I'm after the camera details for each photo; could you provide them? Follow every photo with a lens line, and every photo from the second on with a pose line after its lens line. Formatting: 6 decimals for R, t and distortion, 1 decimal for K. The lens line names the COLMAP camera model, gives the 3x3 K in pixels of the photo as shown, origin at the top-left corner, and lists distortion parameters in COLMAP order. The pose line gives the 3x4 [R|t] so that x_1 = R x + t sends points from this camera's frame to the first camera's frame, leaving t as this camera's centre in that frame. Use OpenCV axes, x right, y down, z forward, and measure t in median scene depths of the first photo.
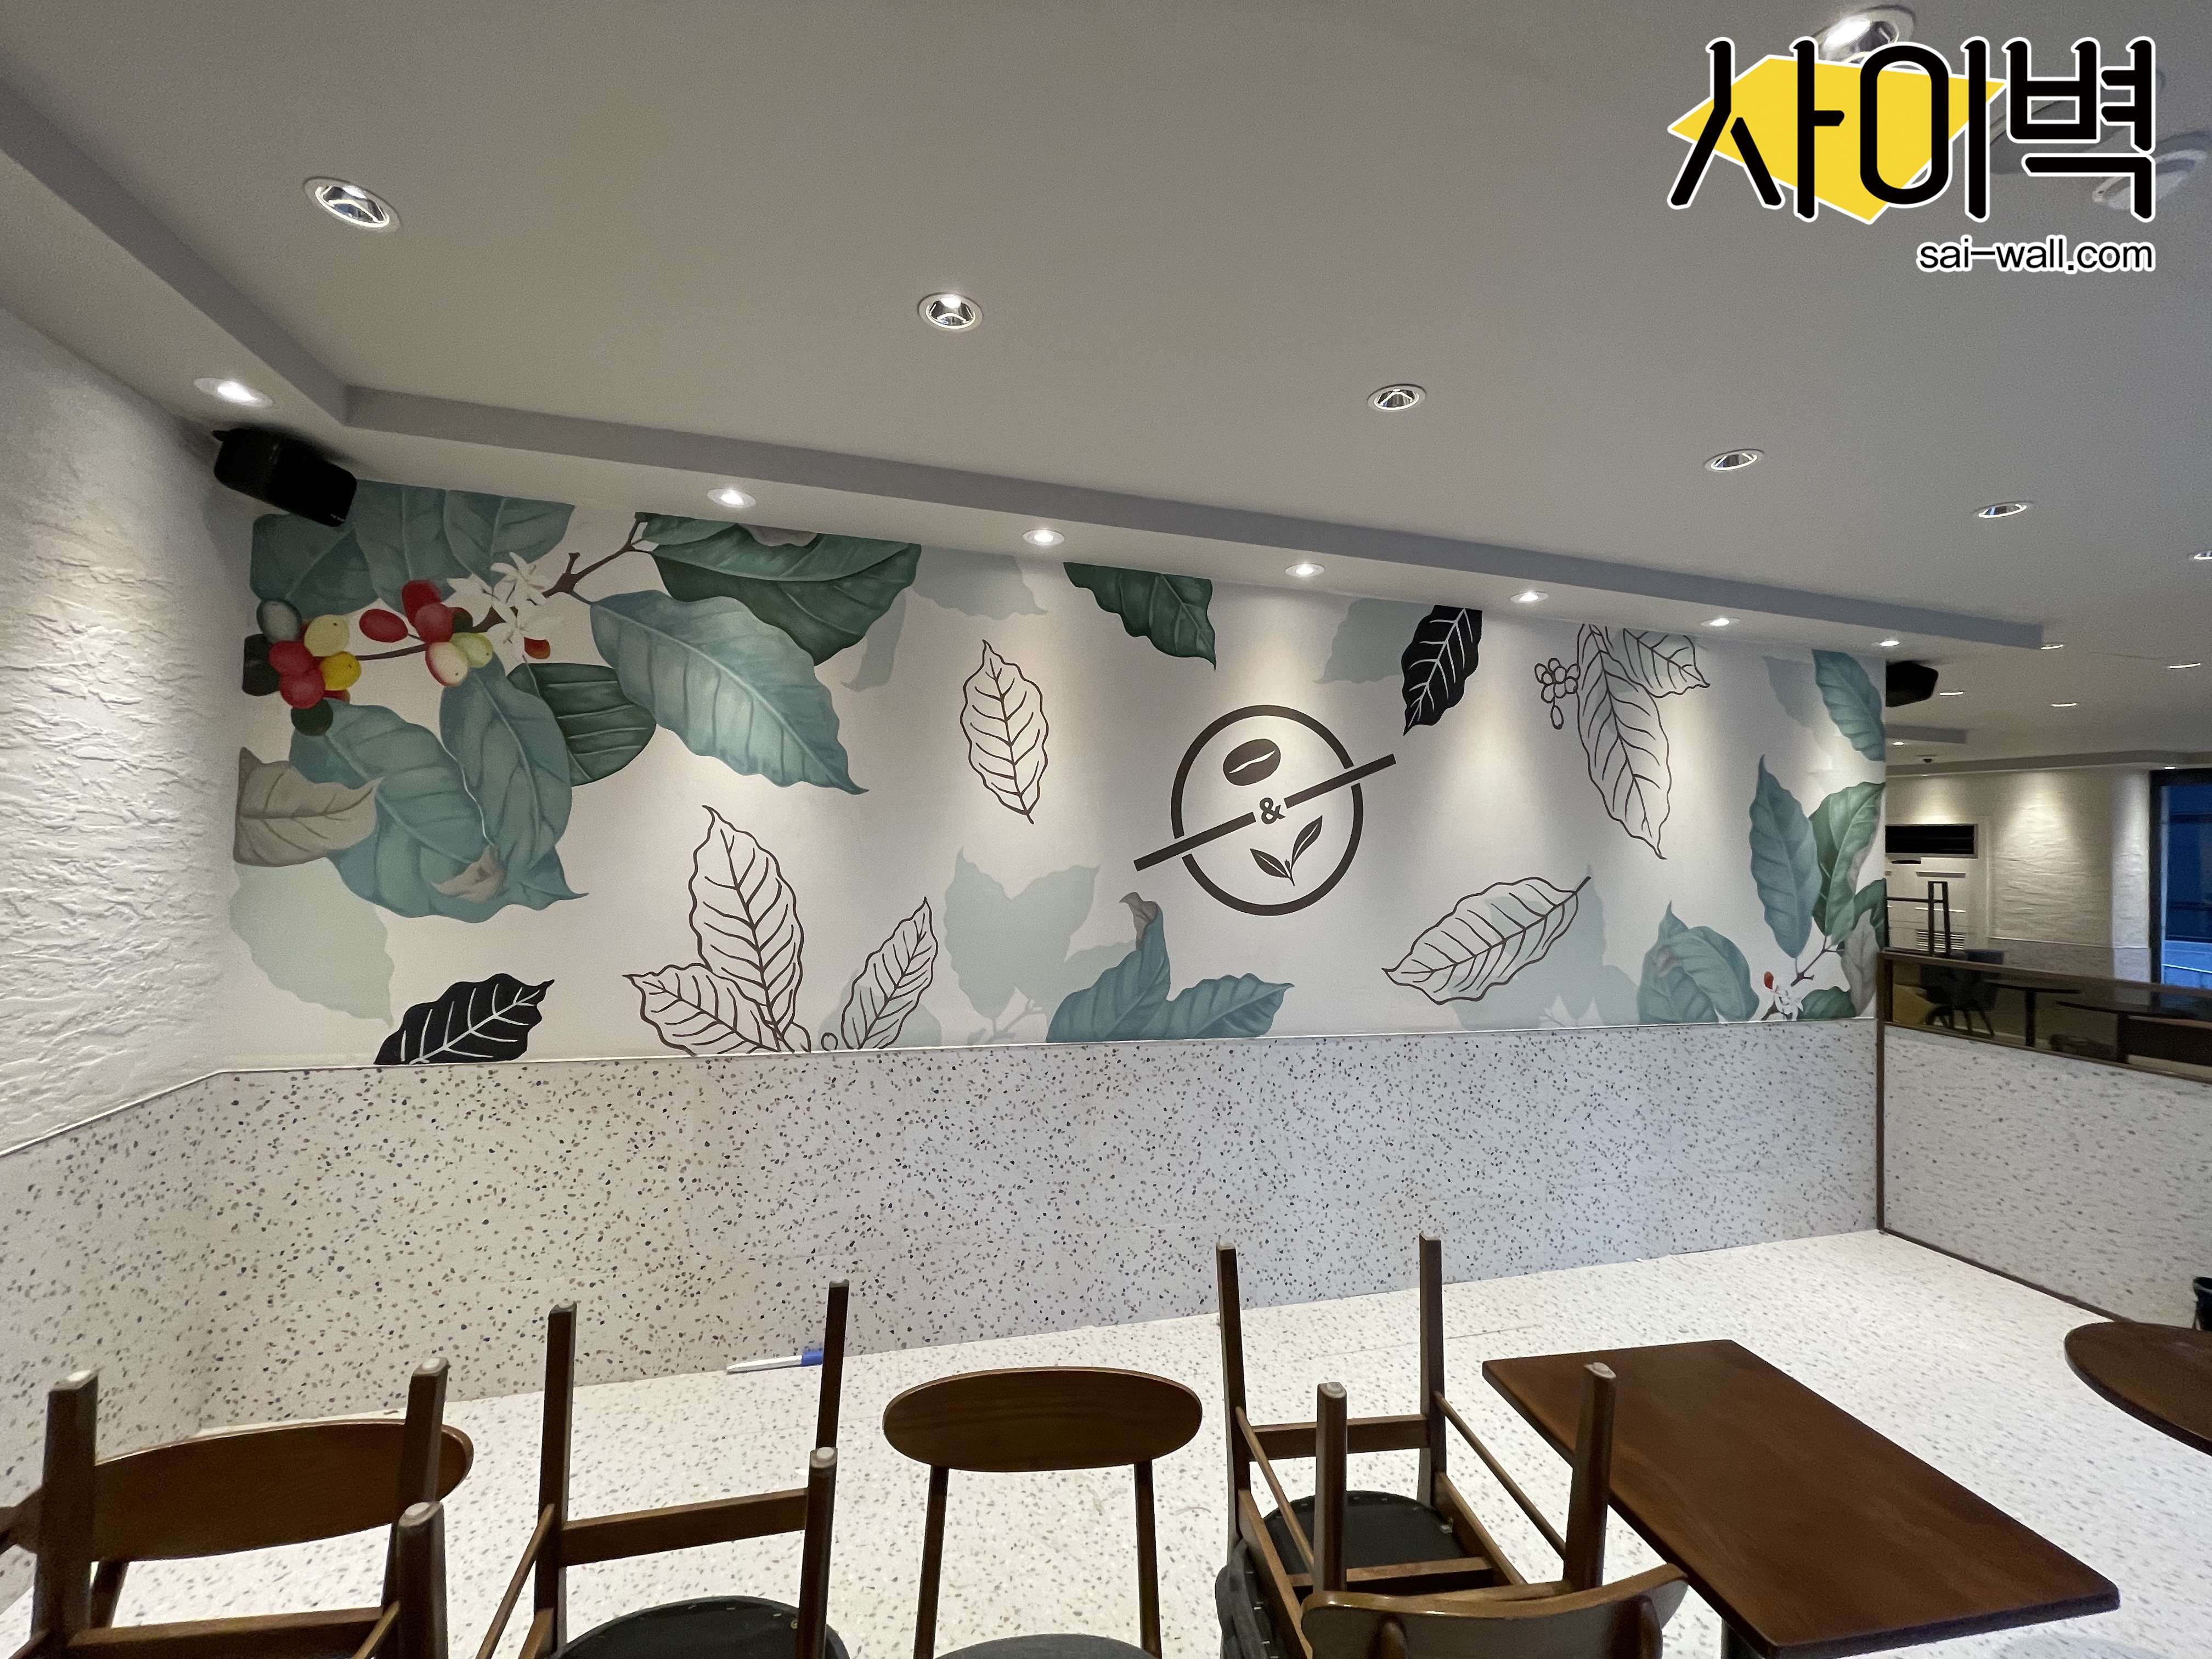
lens RADIAL K [[893.6, 0, 1098.7], [0, 893.6, 813.6], [0, 0, 1]] dist [-0.003803, -0.000529]
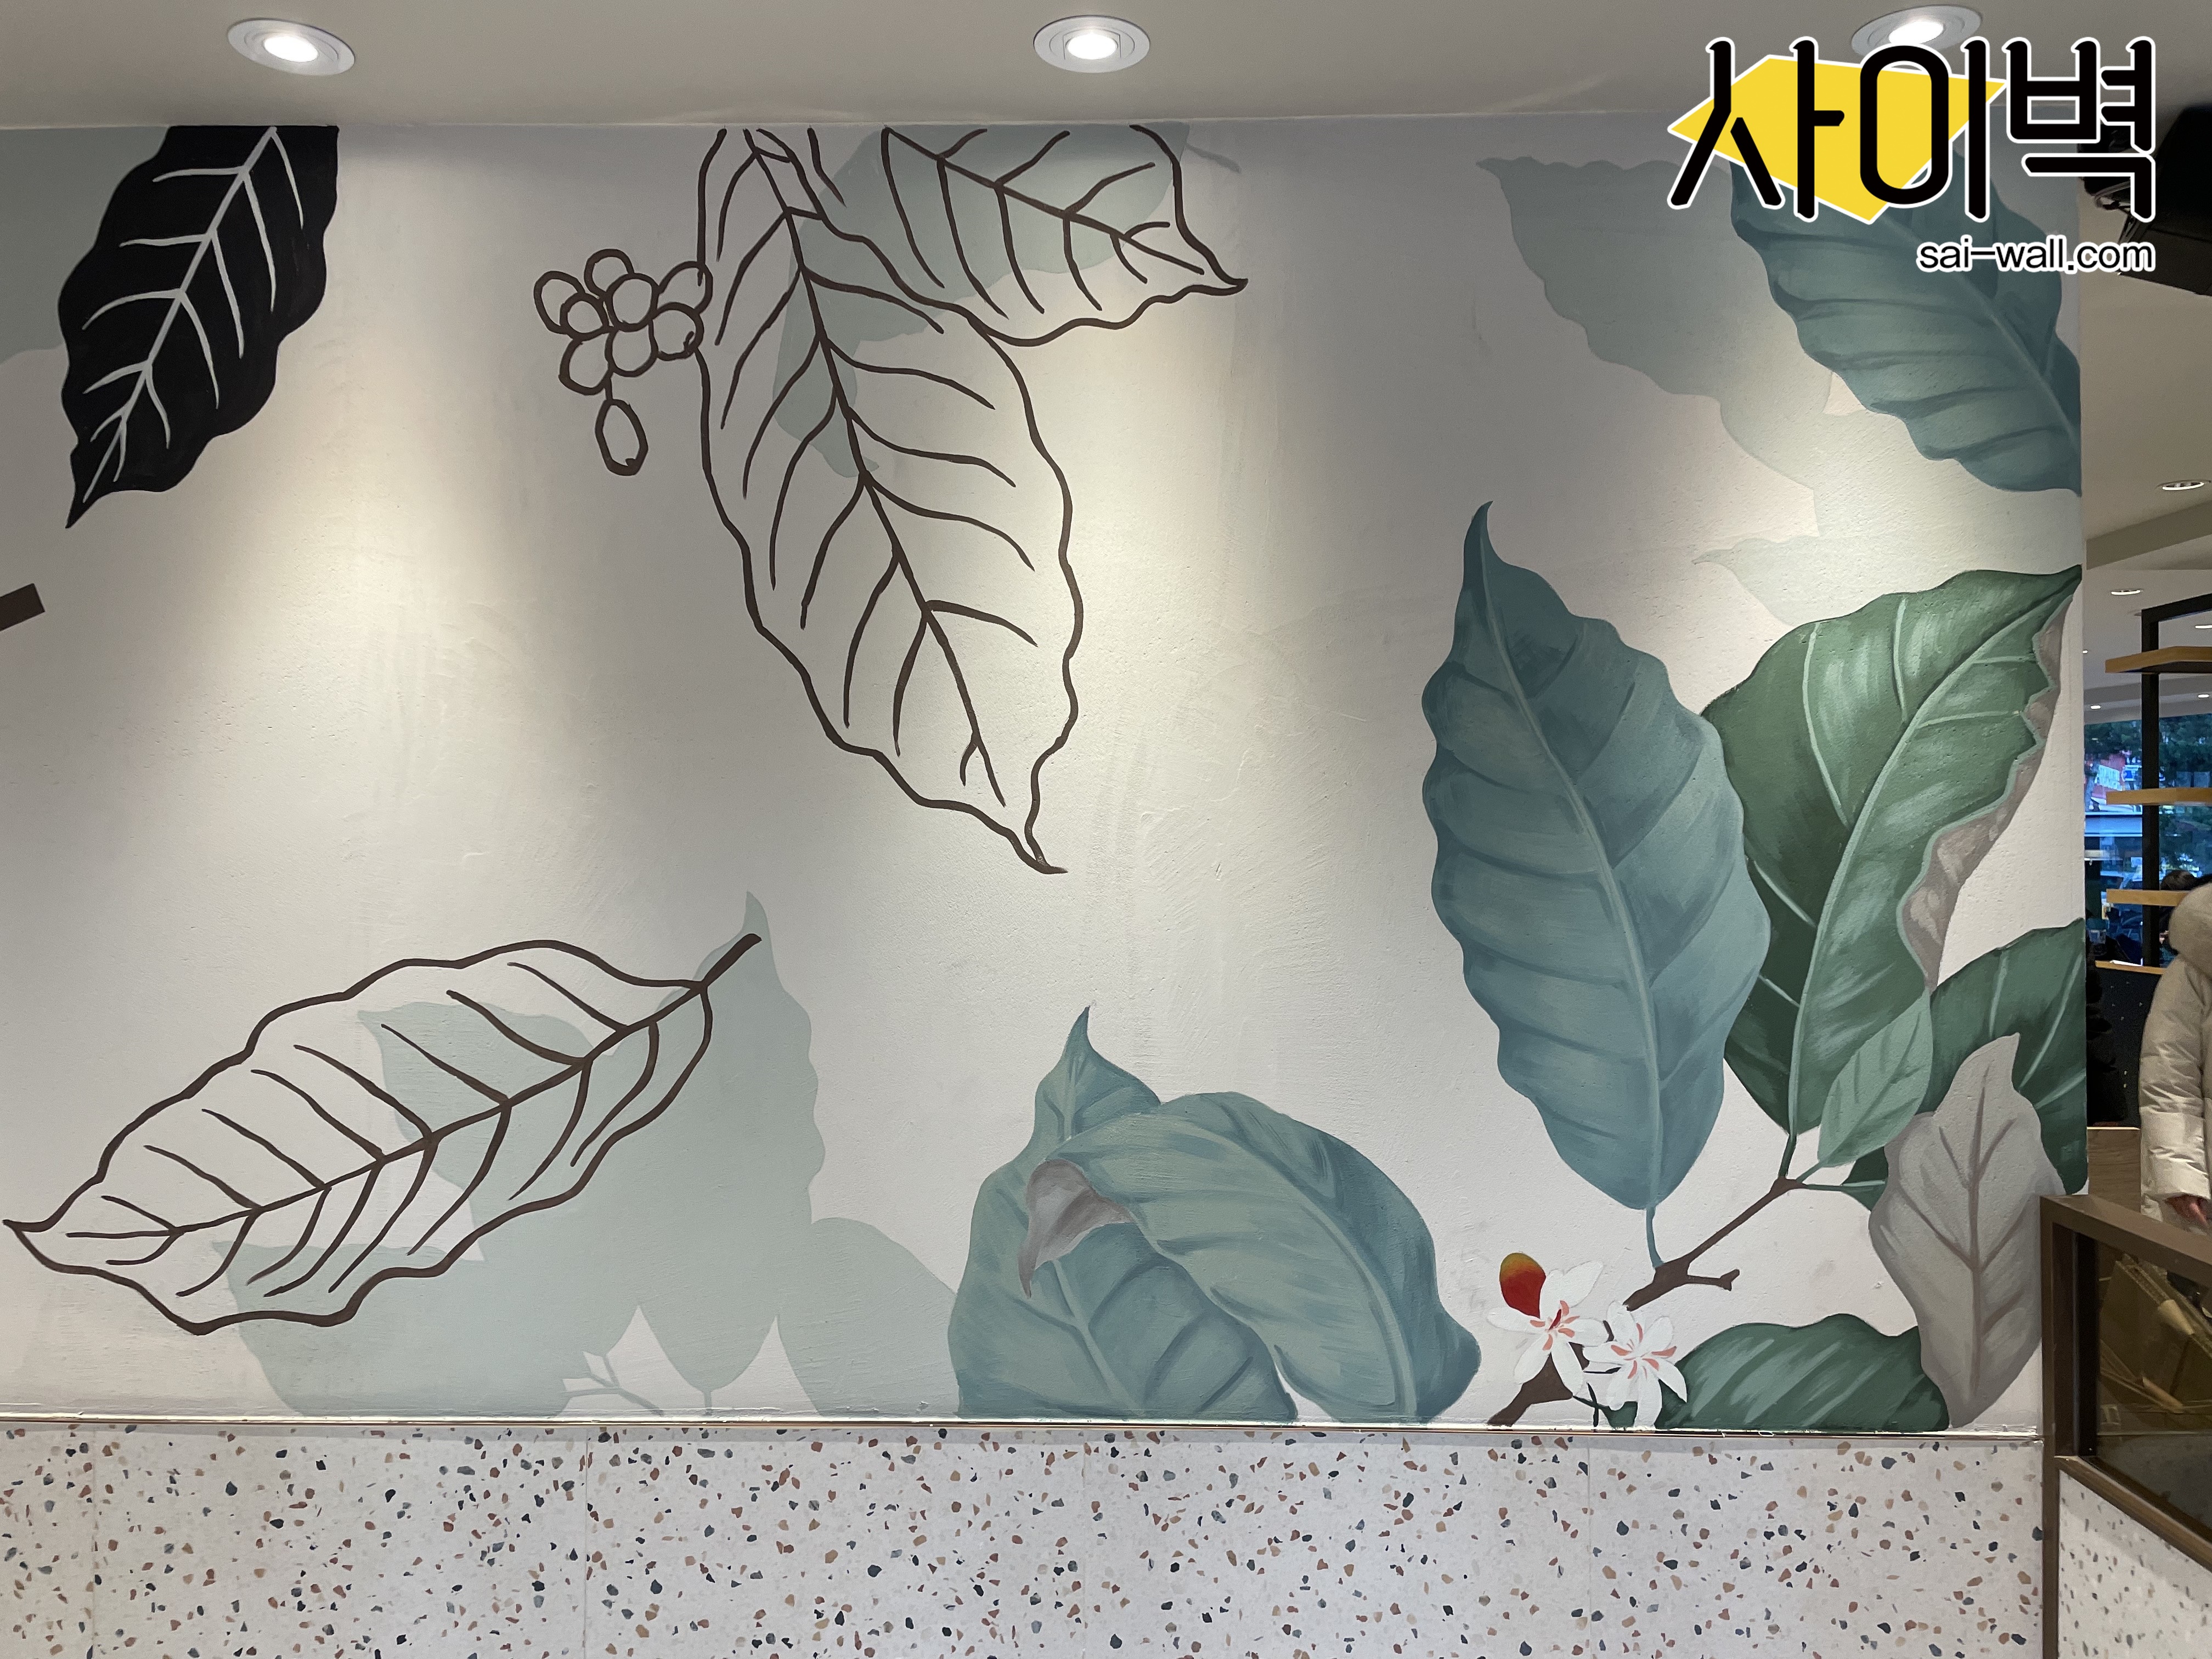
lens RADIAL K [[1726.6, 0, 1089.2], [0, 1726.6, 818.6], [0, 0, 1]] dist [0.100388, -0.136573]
pose [[0.956442, -0.035389, -0.289770, 0.992265], [0.037322, 0.999303, 0.001146, 0.039238], [0.289528, -0.011911, 0.957095, 0.530872]]
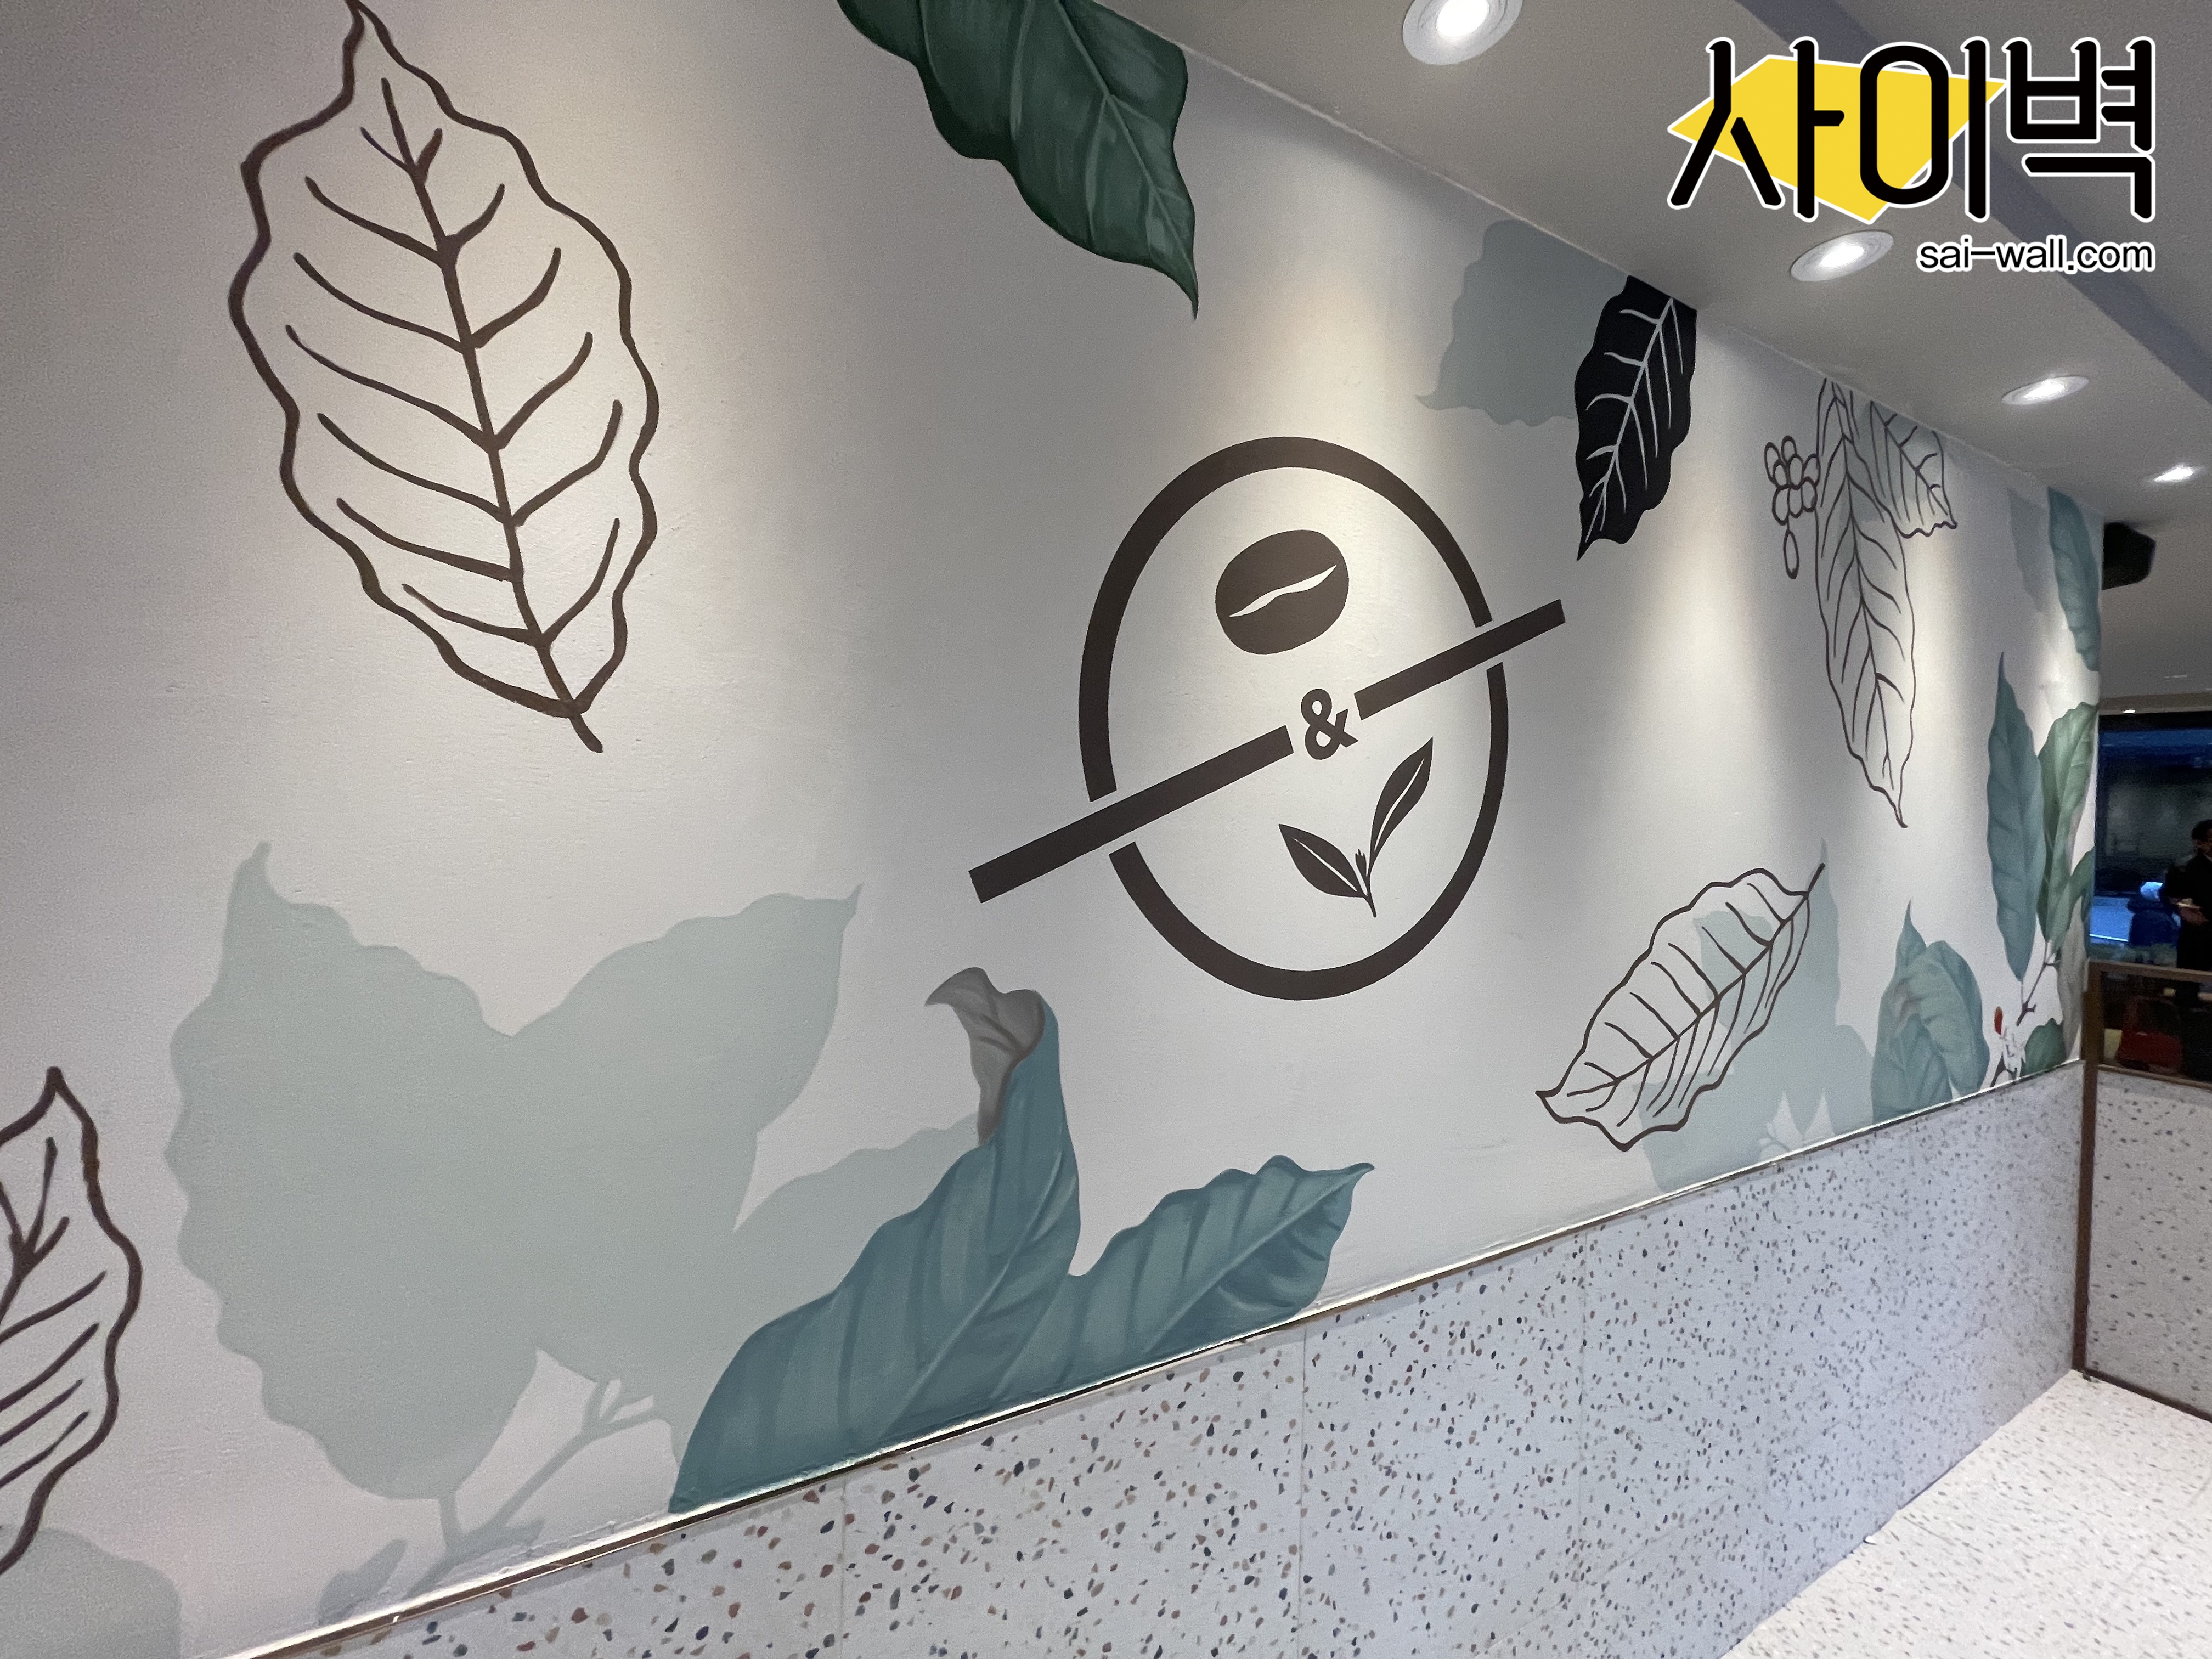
lens RADIAL K [[893.6, 0, 1098.8], [0, 893.6, 813.2], [0, 0, 1]] dist [-0.003803, -0.000529]
pose [[0.975062, -0.012597, 0.221576, 0.014371], [0.002531, 0.998954, 0.045655, 0.018202], [-0.221919, -0.043956, 0.974074, 0.687059]]
